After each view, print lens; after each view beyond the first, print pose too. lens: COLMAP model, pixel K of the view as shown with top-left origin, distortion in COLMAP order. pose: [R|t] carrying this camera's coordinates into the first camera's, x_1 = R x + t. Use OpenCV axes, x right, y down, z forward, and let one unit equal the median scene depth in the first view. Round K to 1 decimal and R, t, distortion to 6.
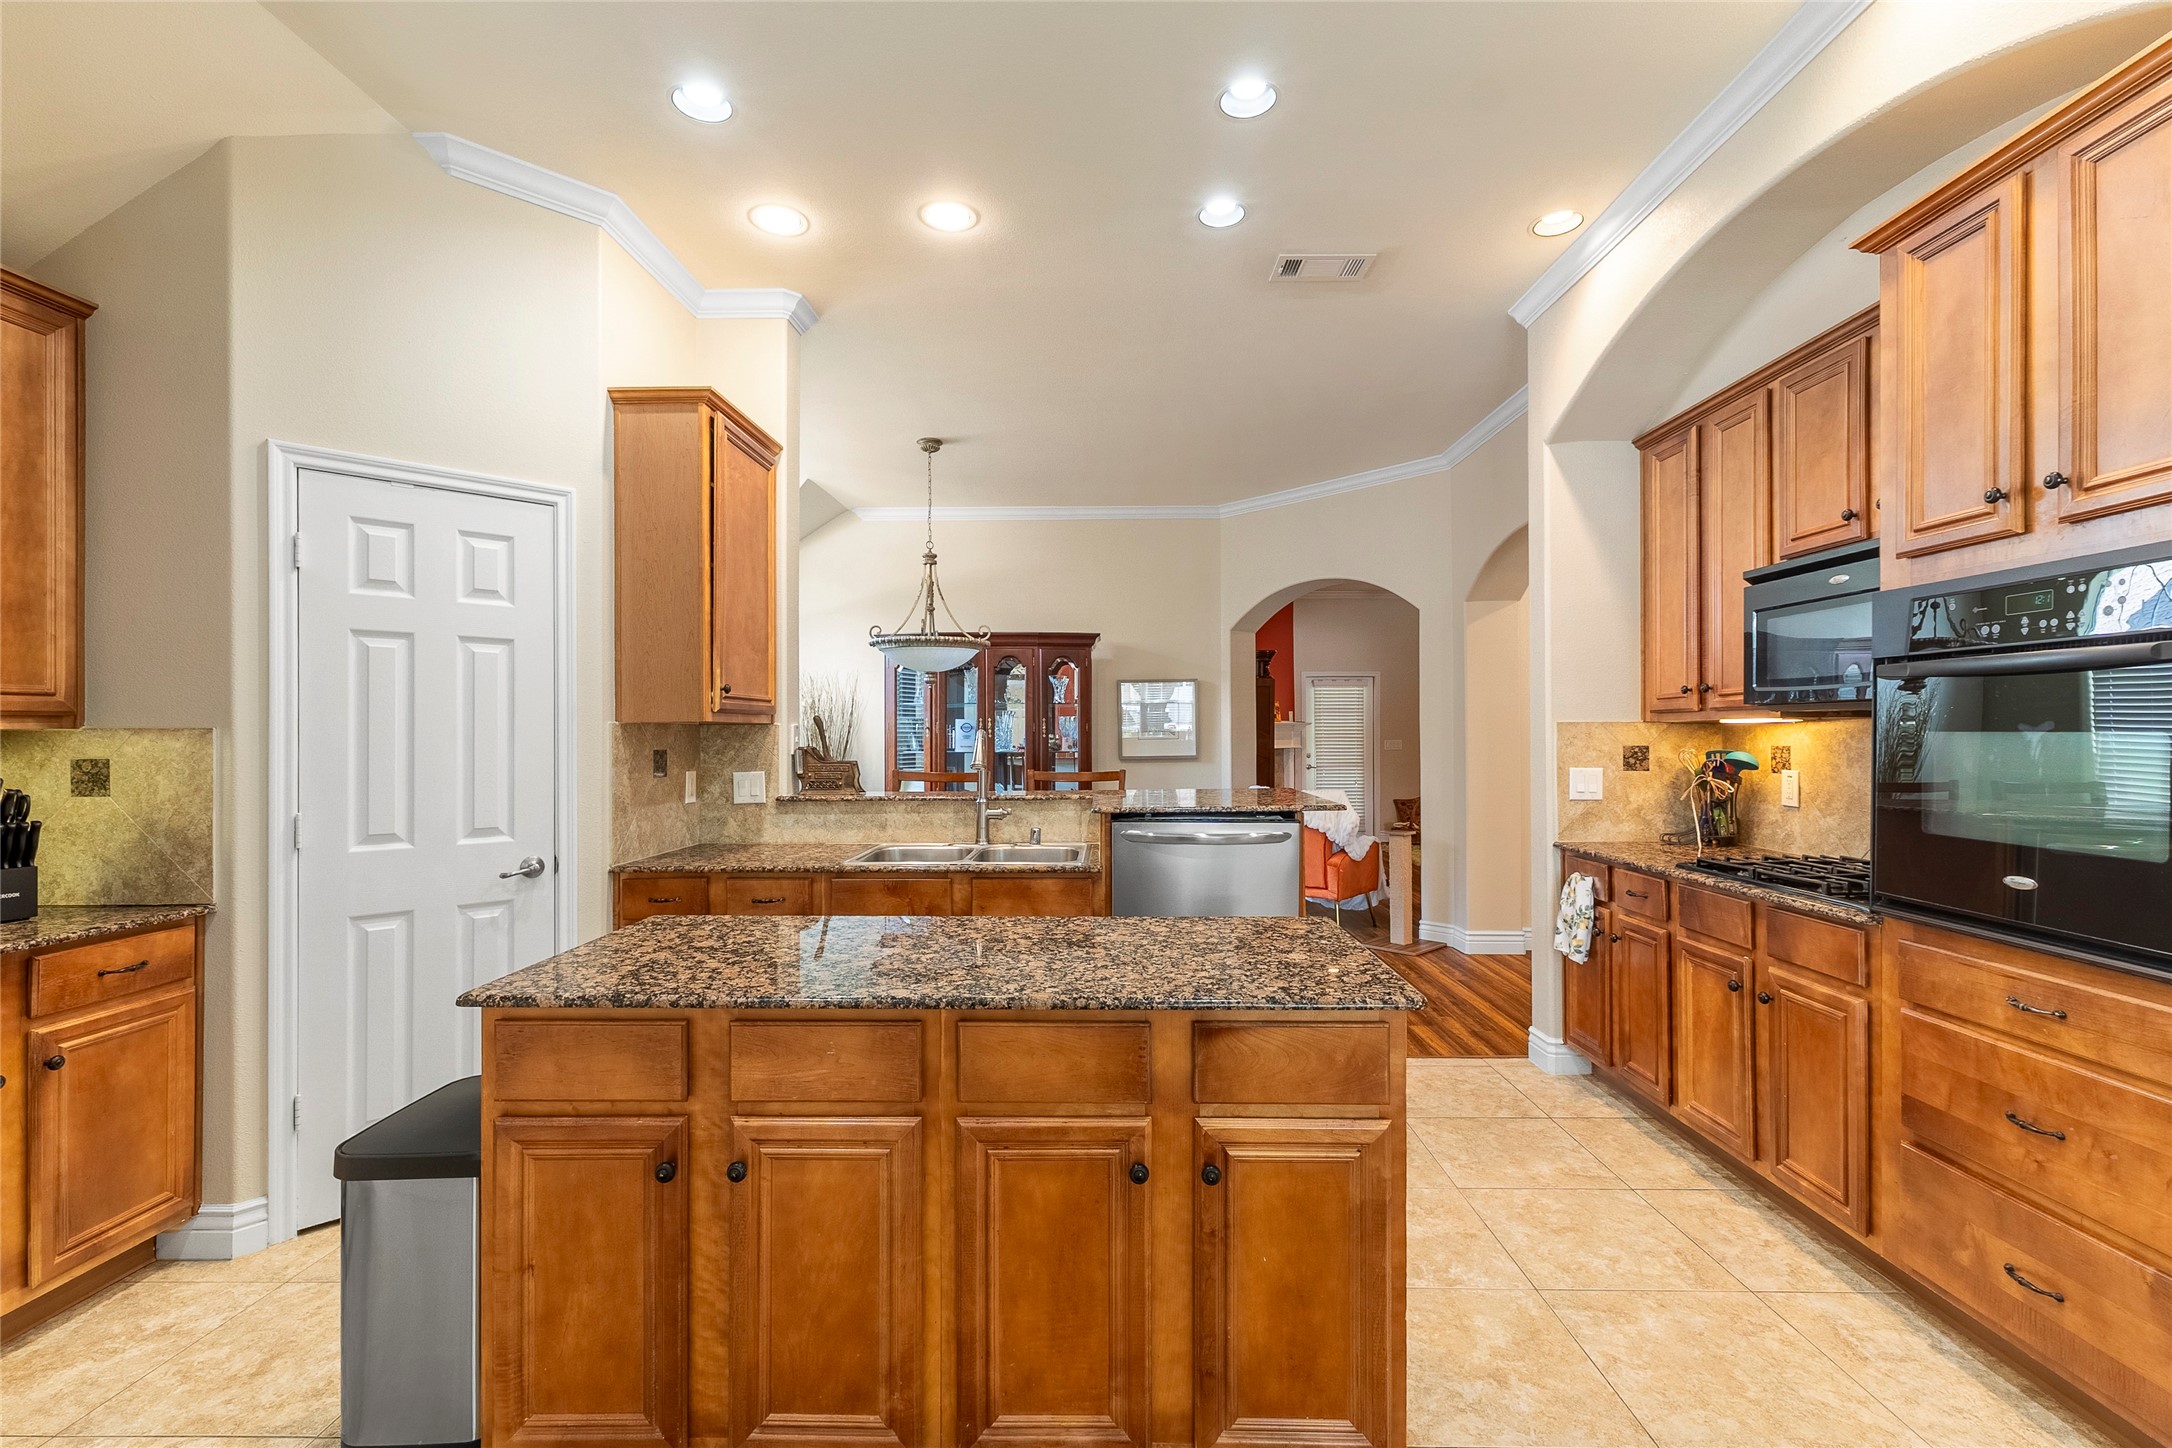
lens RADIAL K [[935.2, 0, 1086.8], [0, 935.2, 732.1], [0, 0, 1]] dist [0.001326, 0.001759]
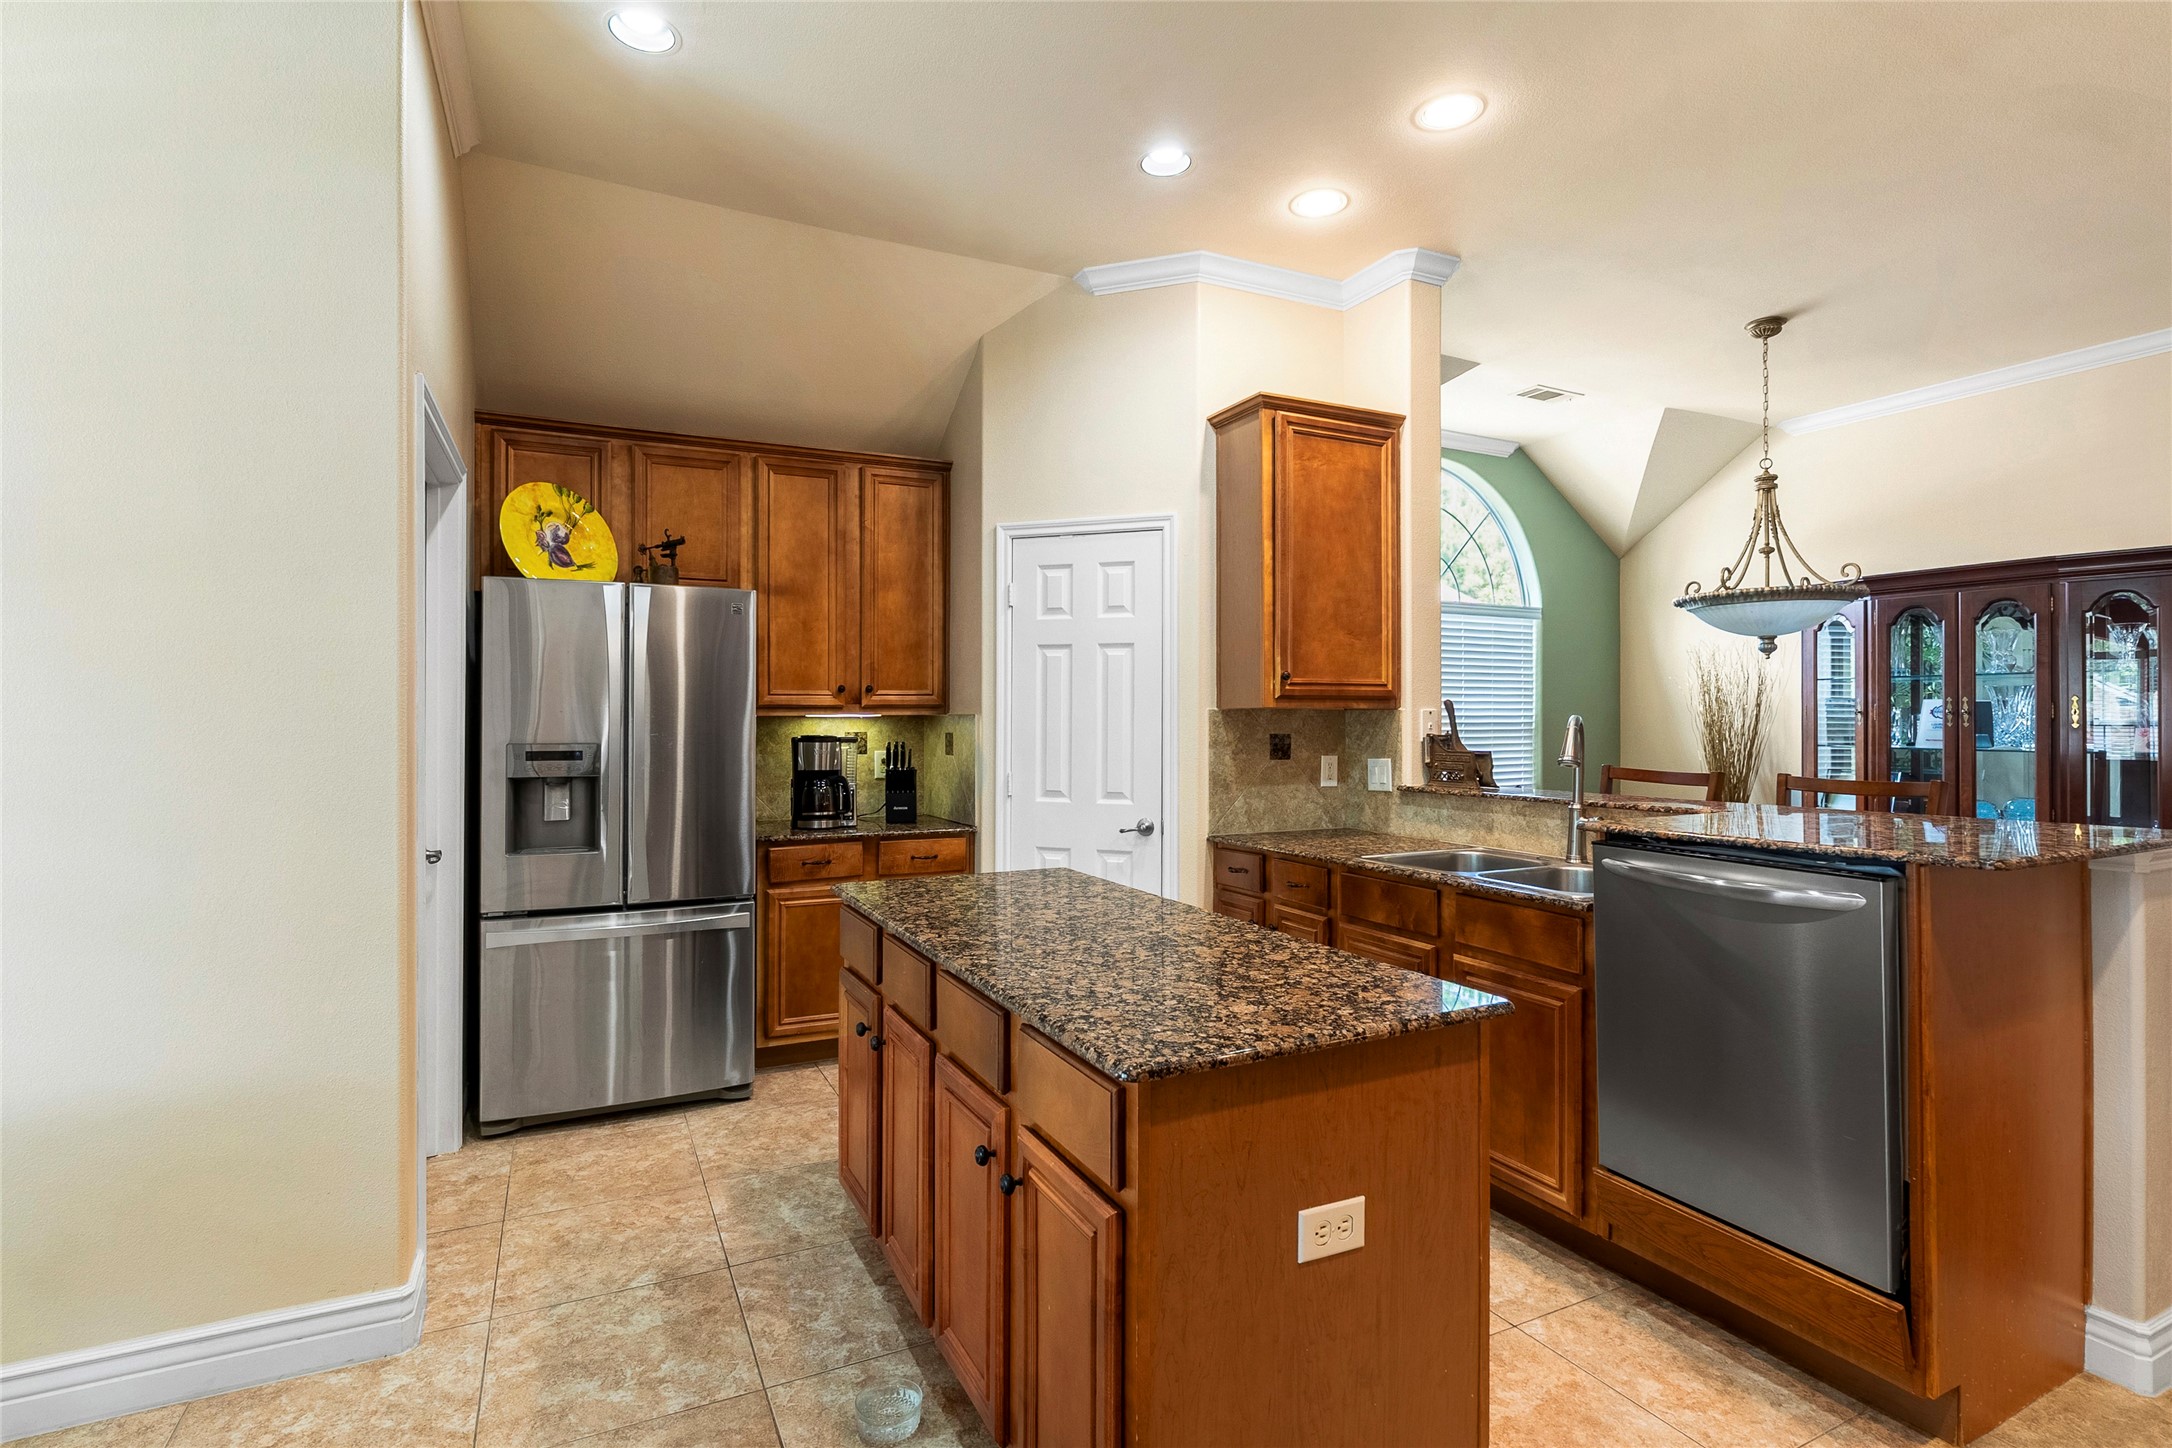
lens RADIAL K [[1036.0, 0, 1088.9], [0, 1036.0, 709.6], [0, 0, 1]] dist [-0.017336, 0.001846]
pose [[0.462964, -0.004378, -0.886366, 0.527176], [-0.001712, 0.999982, -0.005833, -0.001766], [0.886375, 0.004218, 0.462948, 0.278255]]
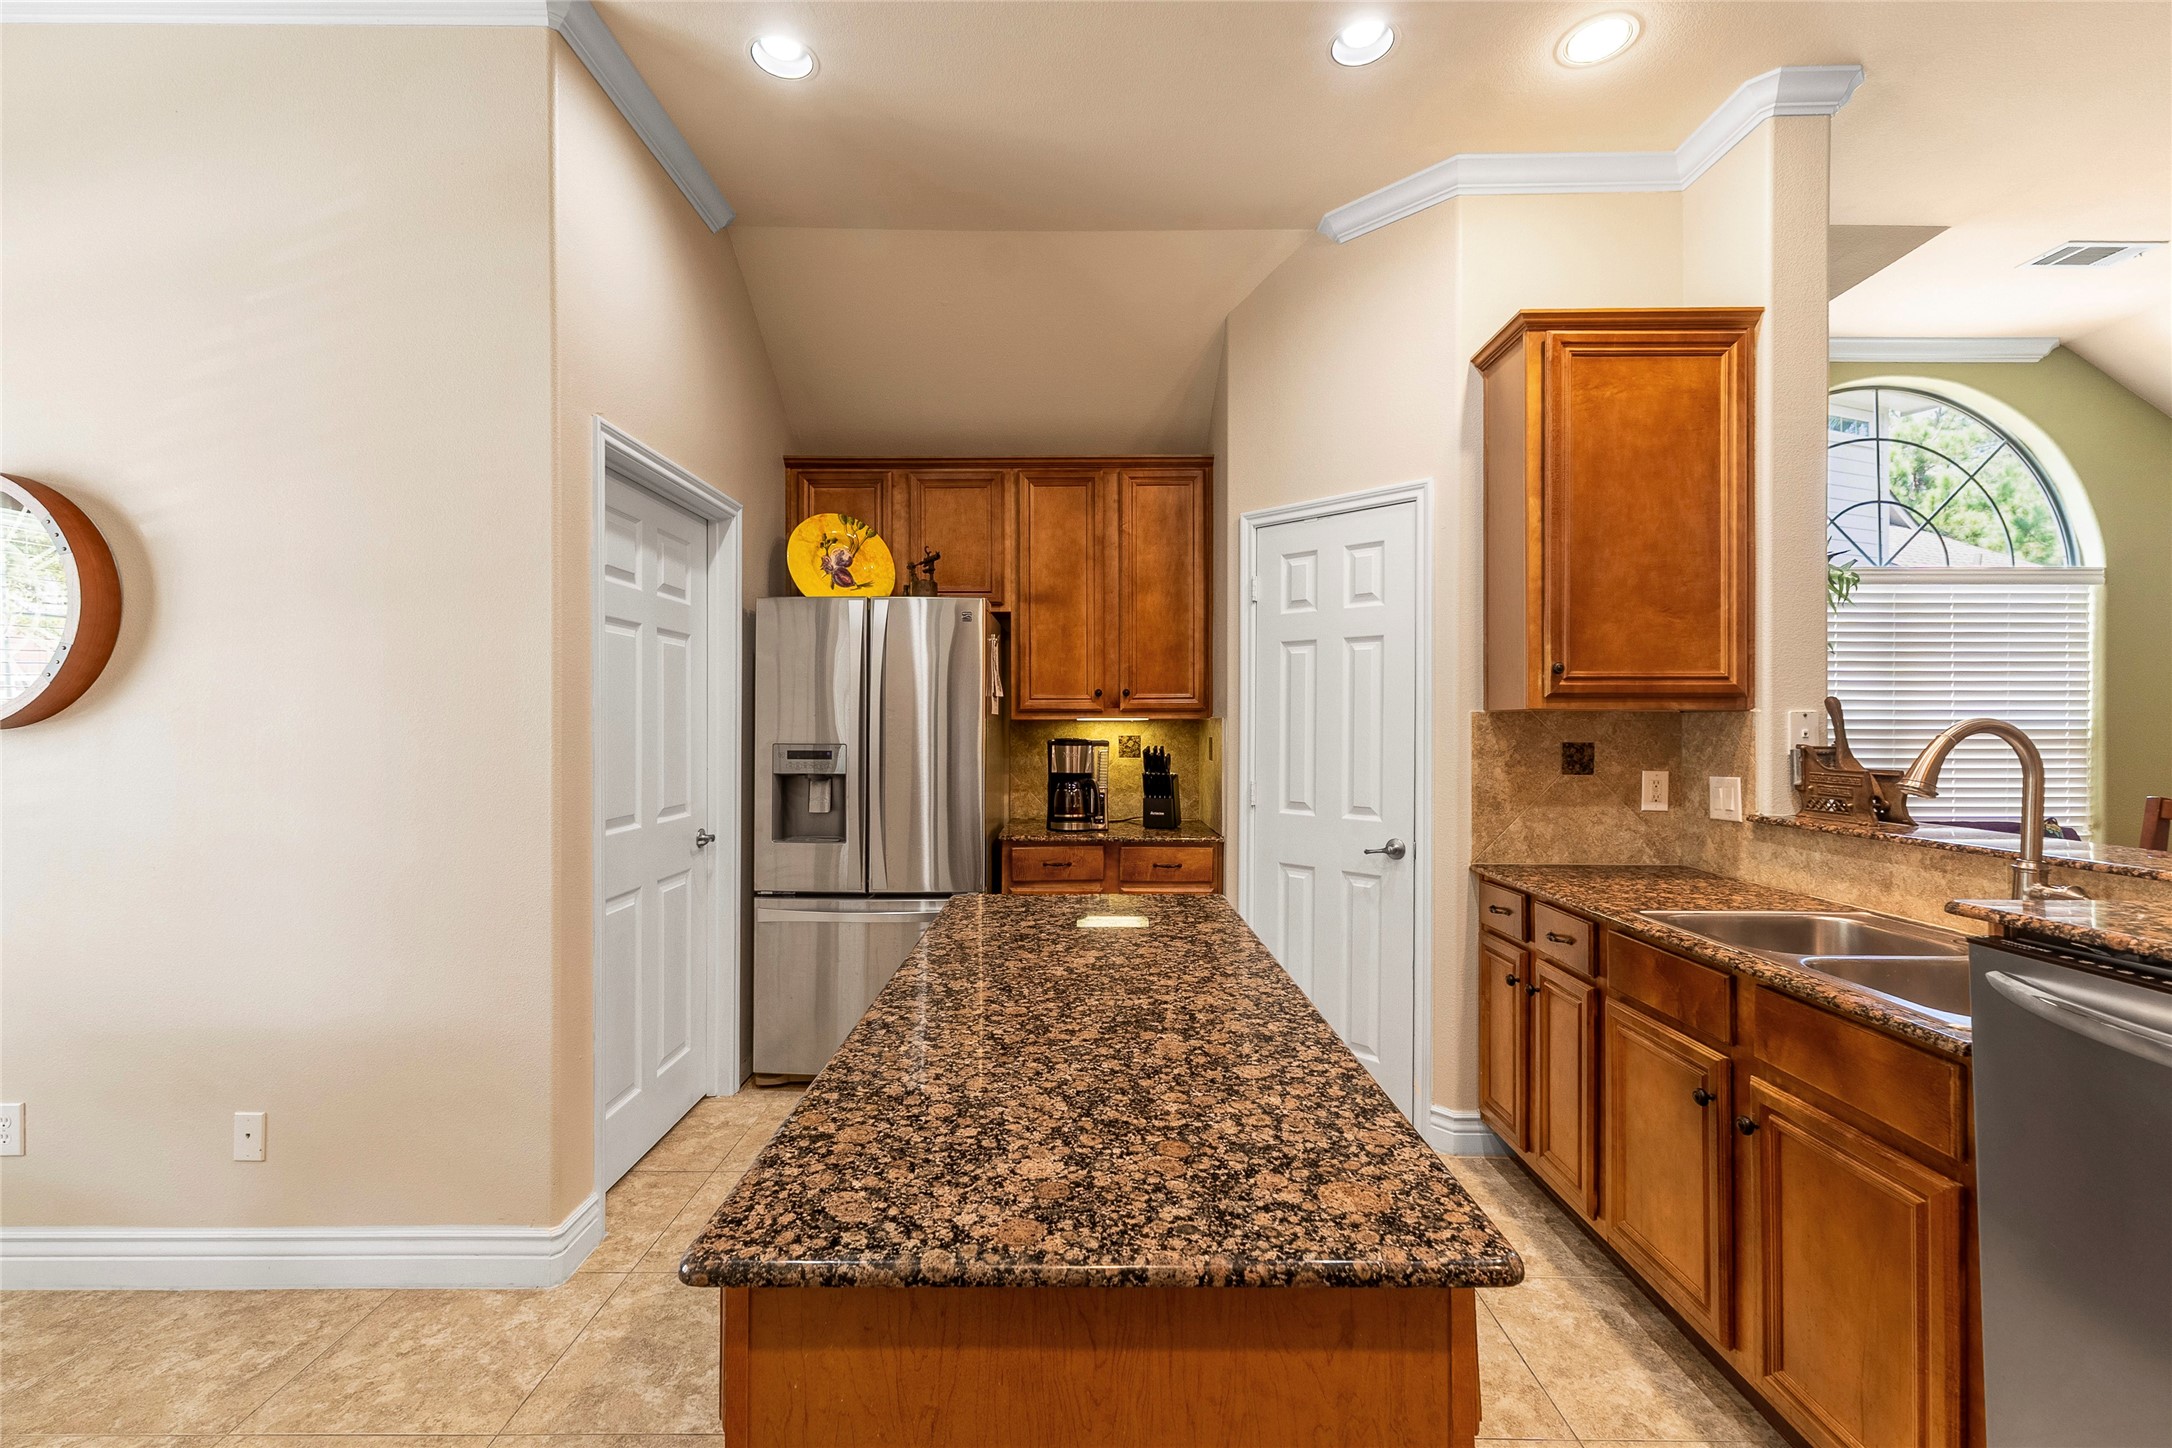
lens RADIAL K [[935.2, 0, 1088.4], [0, 935.2, 717.6], [0, 0, 1]] dist [0.001326, 0.001759]
pose [[0.018963, -0.001852, -0.999818, 0.415085], [-0.002204, 0.999996, -0.001895, -0.001197], [0.999818, 0.002240, 0.018959, 0.578865]]
